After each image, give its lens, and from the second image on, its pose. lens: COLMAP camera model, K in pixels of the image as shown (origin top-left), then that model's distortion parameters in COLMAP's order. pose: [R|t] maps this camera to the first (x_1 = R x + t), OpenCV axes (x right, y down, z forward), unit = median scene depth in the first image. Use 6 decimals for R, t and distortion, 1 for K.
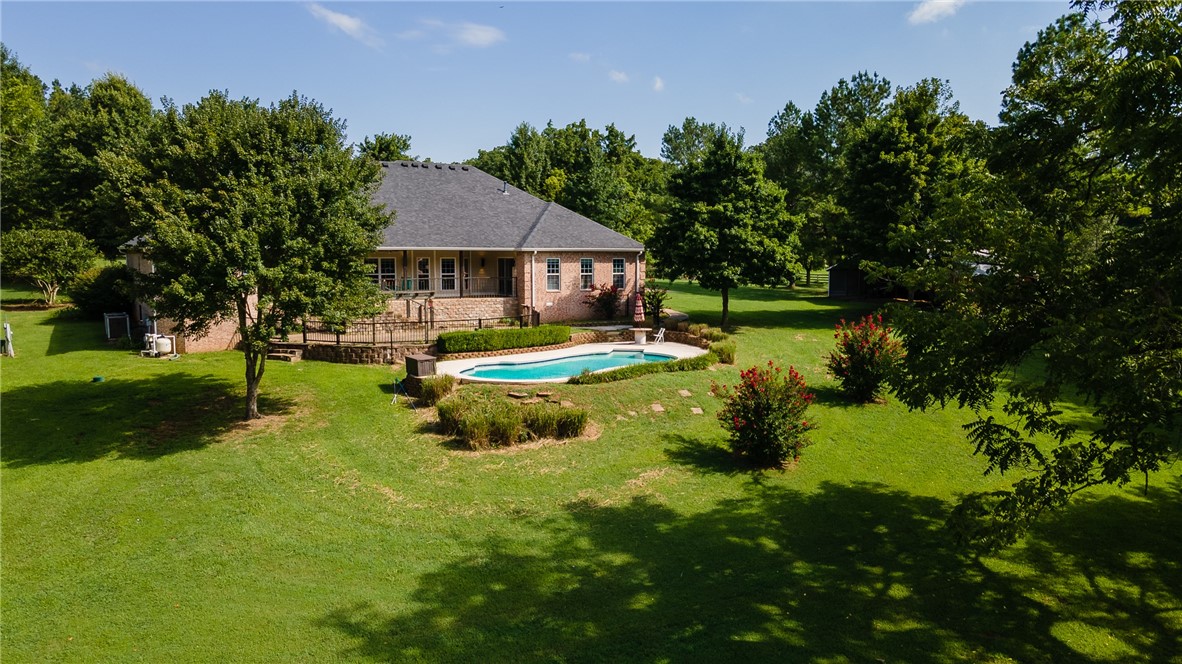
lens RADIAL K [[866.3, 0, 587.3], [0, 866.3, 333.0], [0, 0, 1]] dist [0.018815, 0.046169]
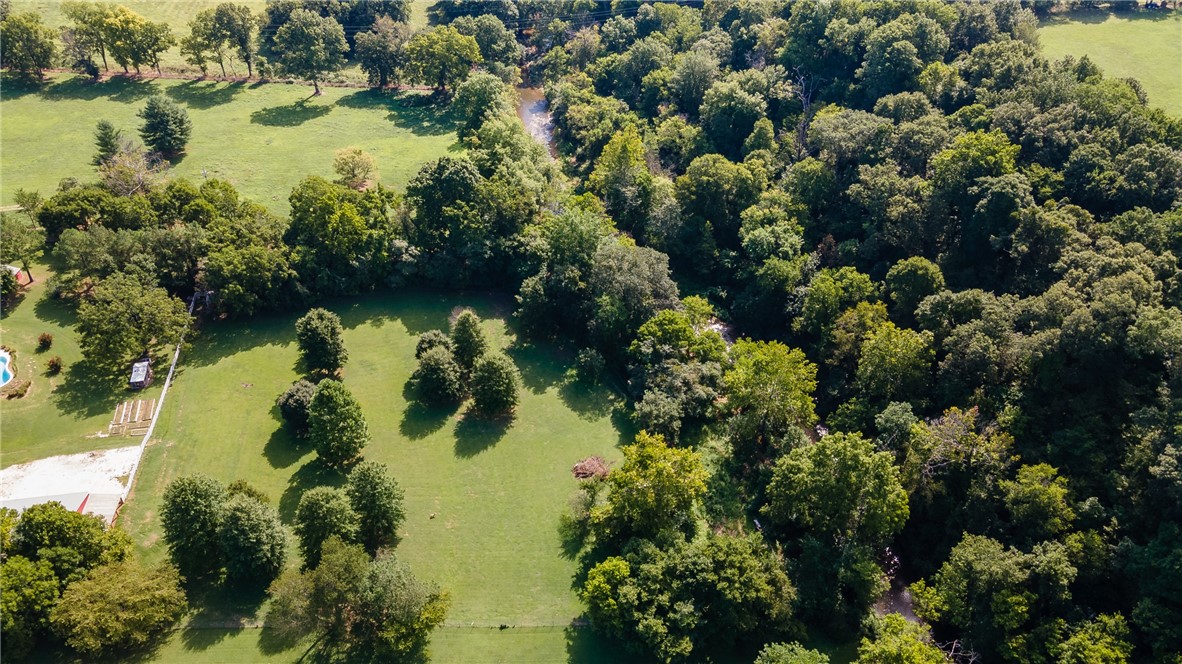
lens RADIAL K [[865.4, 0, 585.2], [0, 865.4, 333.5], [0, 0, 1]] dist [0.009553, 0.077402]
pose [[0.284682, -0.603827, 0.744546, -2.134086], [0.078145, 0.788717, 0.609770, -2.354605], [-0.955432, -0.115408, 0.271720, -2.862129]]
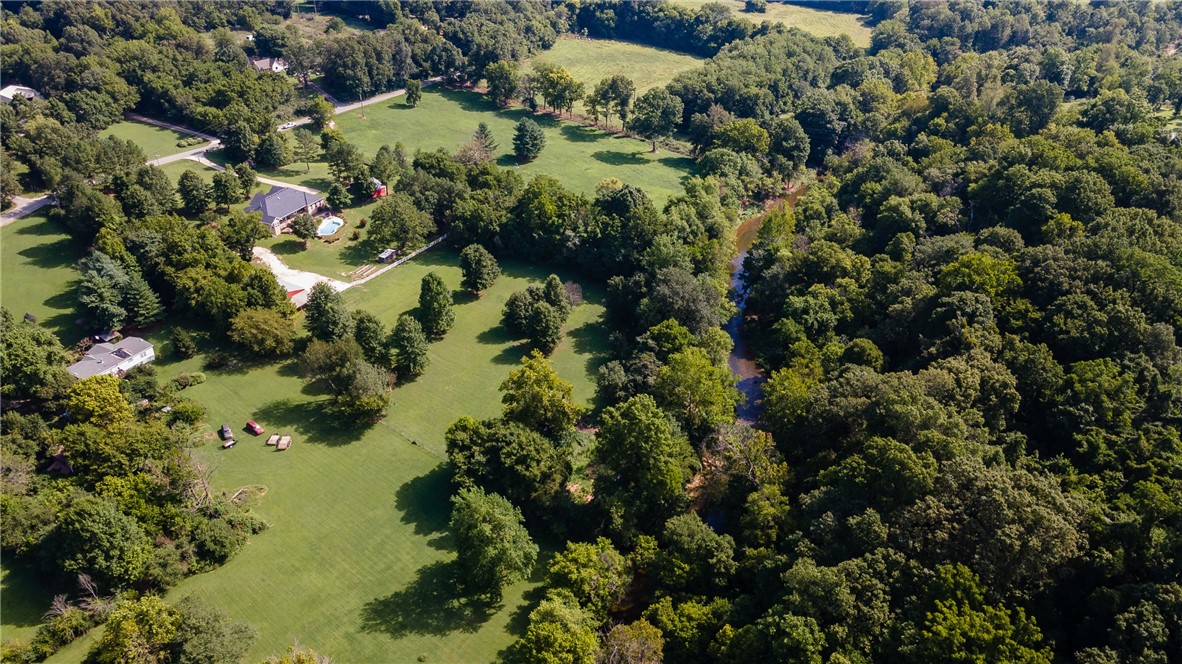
lens RADIAL K [[866.3, 0, 587.3], [0, 866.3, 333.0], [0, 0, 1]] dist [0.018815, 0.046169]
pose [[0.831370, -0.277067, 0.481725, -1.794016], [0.041296, 0.895252, 0.443641, -2.116389], [-0.554183, -0.348937, 0.755727, -5.590127]]
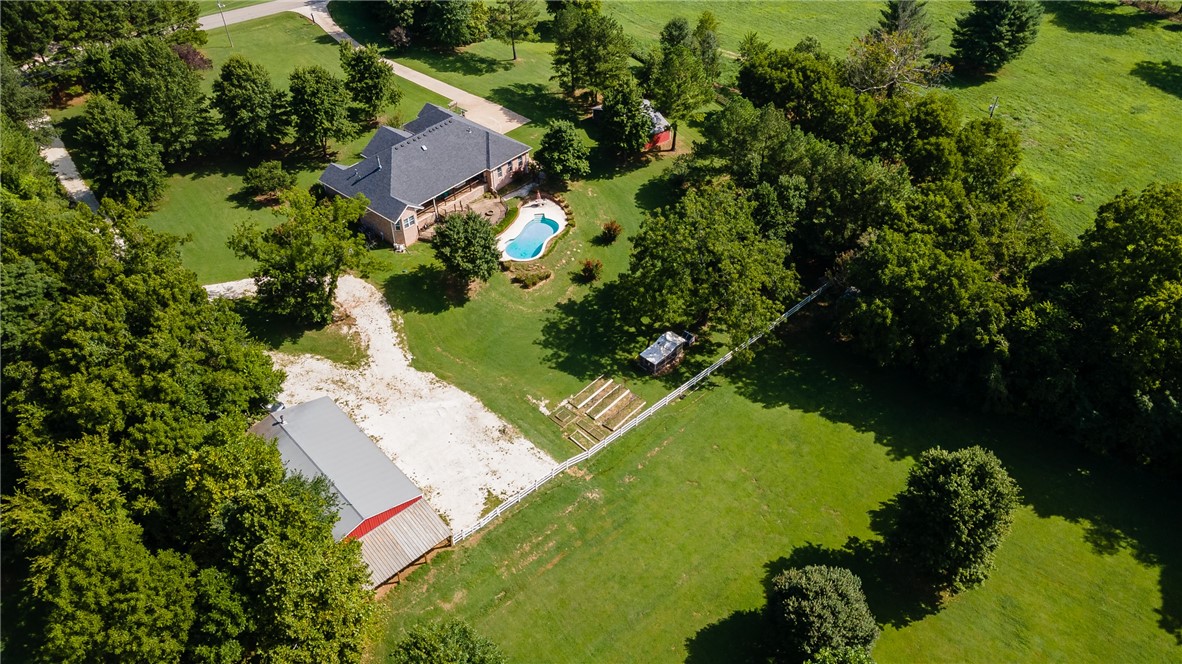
lens RADIAL K [[866.3, 0, 587.3], [0, 866.3, 333.0], [0, 0, 1]] dist [0.018815, 0.046169]
pose [[0.953655, -0.201482, 0.223489, -0.513023], [0.033239, 0.808722, 0.587251, -1.316173], [-0.299061, -0.552606, 0.777939, -1.536841]]
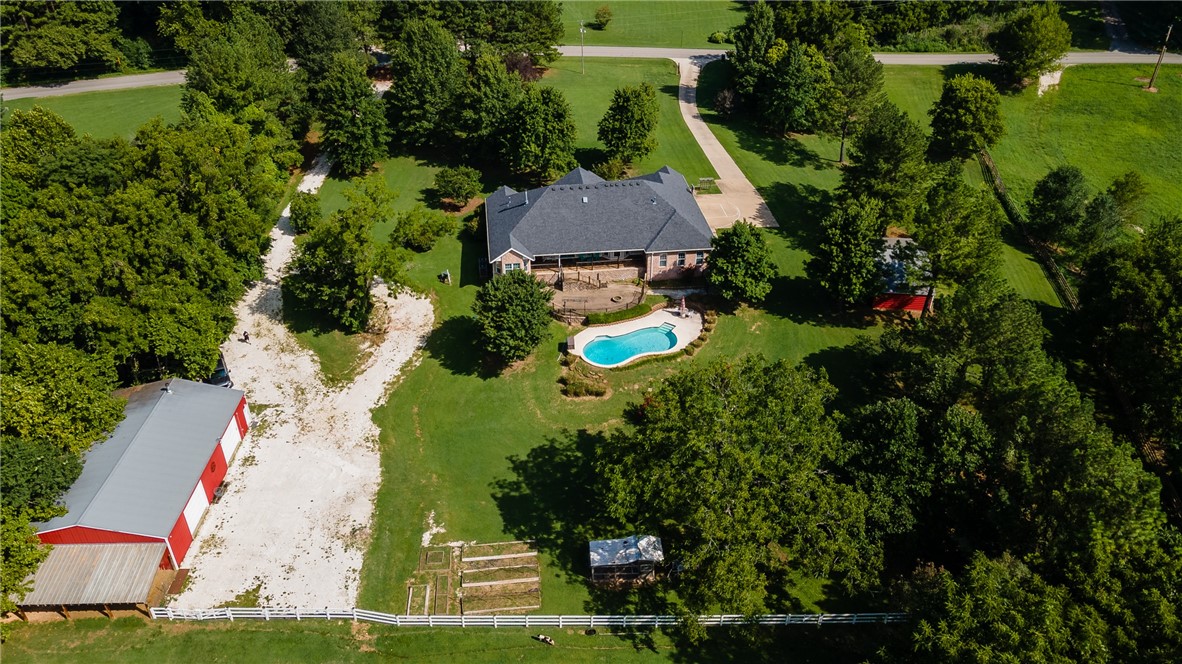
lens RADIAL K [[866.3, 0, 587.3], [0, 866.3, 333.0], [0, 0, 1]] dist [0.018815, 0.046169]
pose [[0.909096, 0.231124, -0.346592, 0.603946], [-0.036715, 0.873195, 0.485985, -0.995712], [0.414965, -0.429082, 0.802304, -0.900421]]
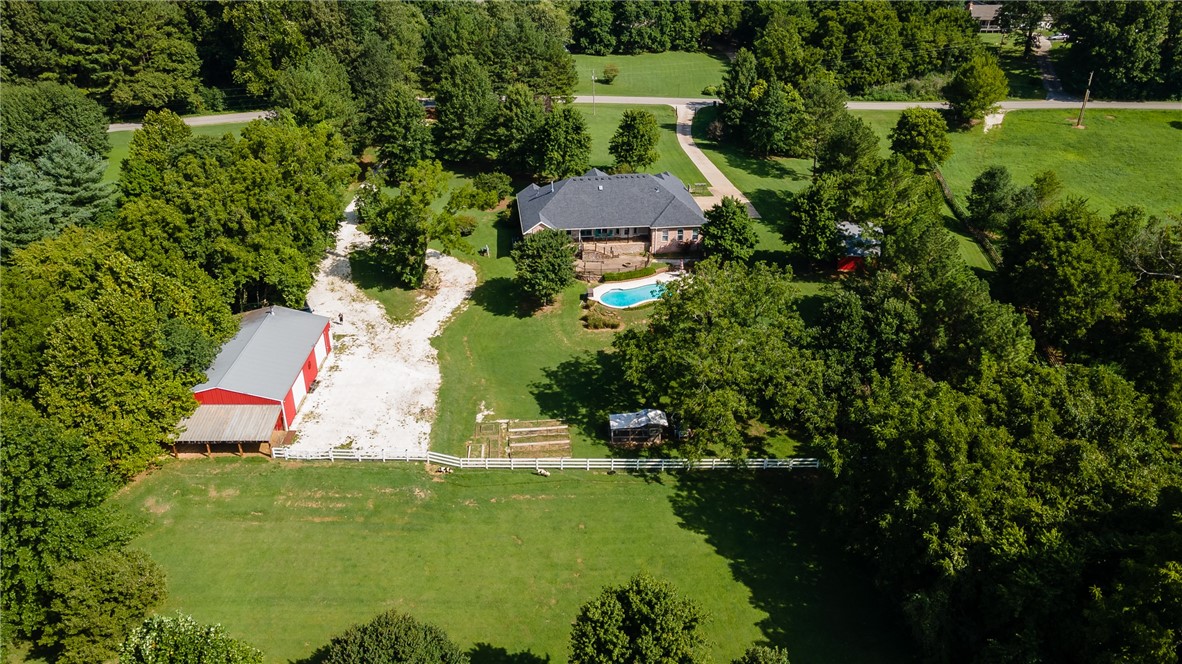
lens RADIAL K [[866.3, 0, 587.3], [0, 866.3, 333.0], [0, 0, 1]] dist [0.018815, 0.046169]
pose [[0.908886, 0.193242, -0.369574, 0.806099], [-0.038047, 0.920896, 0.387947, -0.841221], [0.415306, -0.338538, 0.844341, -1.446169]]
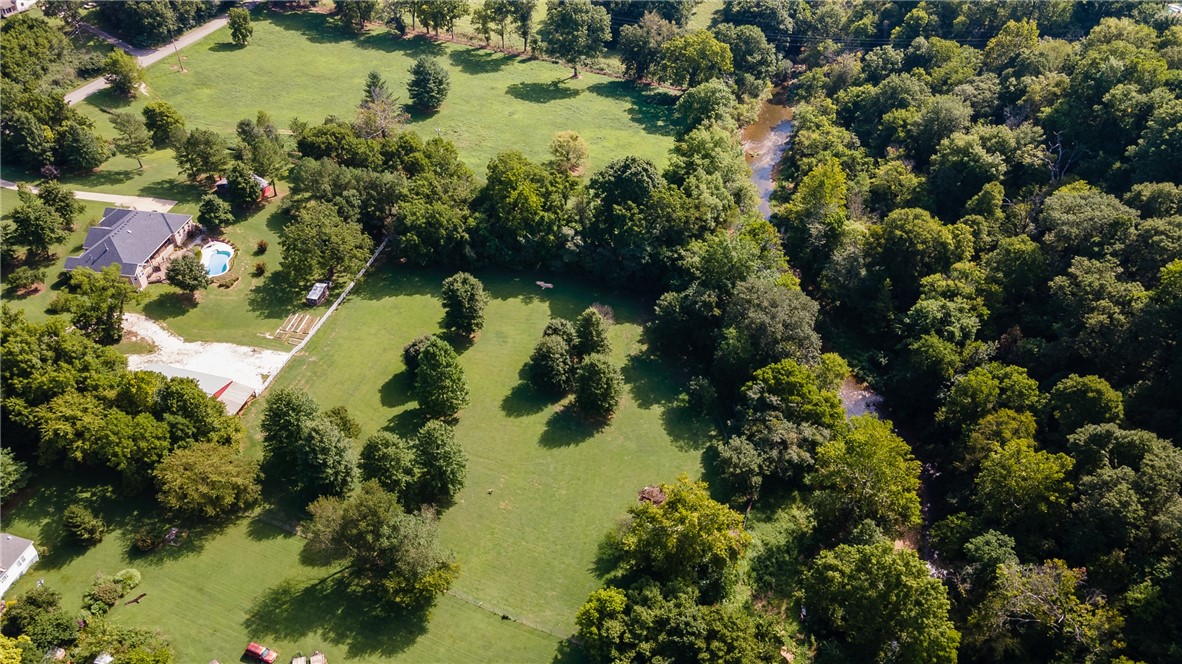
lens RADIAL K [[866.3, 0, 587.3], [0, 866.3, 333.0], [0, 0, 1]] dist [0.018815, 0.046169]
pose [[0.642780, -0.480005, 0.597016, -1.727501], [0.060232, 0.808598, 0.585270, -2.311099], [-0.763679, -0.340240, 0.548663, -3.471101]]
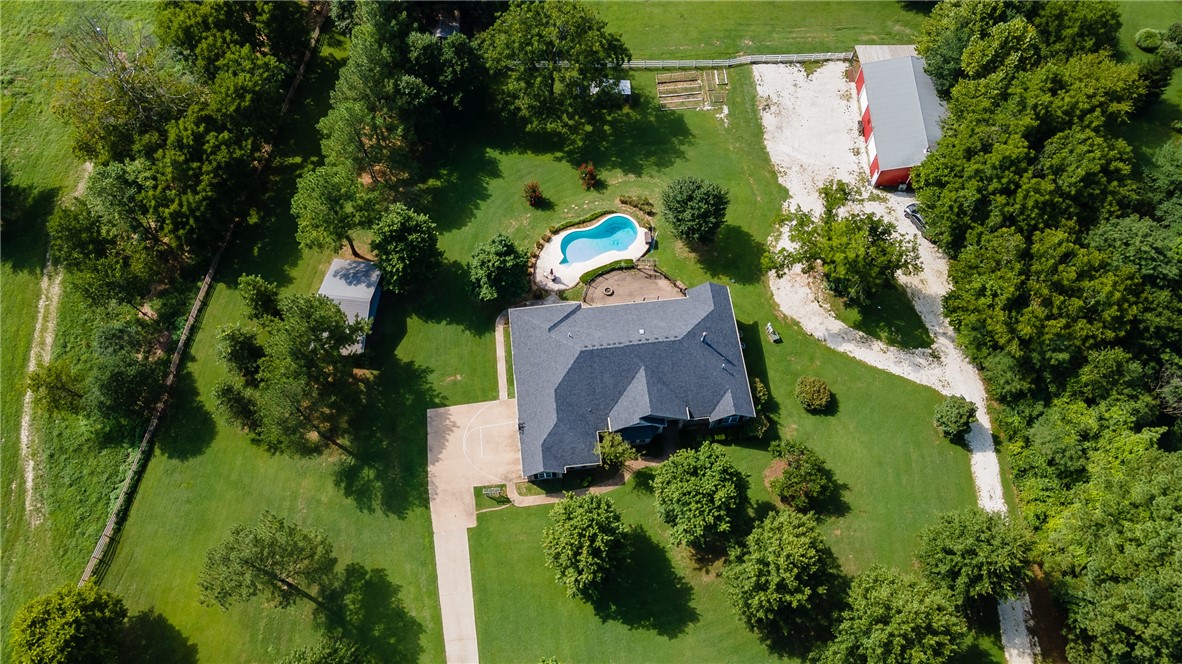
lens RADIAL K [[876.7, 0, 584.8], [0, 876.7, 335.5], [0, 0, 1]] dist [0.030004, -0.001727]
pose [[-0.904431, -0.381524, 0.190901, -0.569826], [0.047147, 0.355346, 0.933545, -2.271731], [-0.424006, 0.853328, -0.303399, 1.822266]]
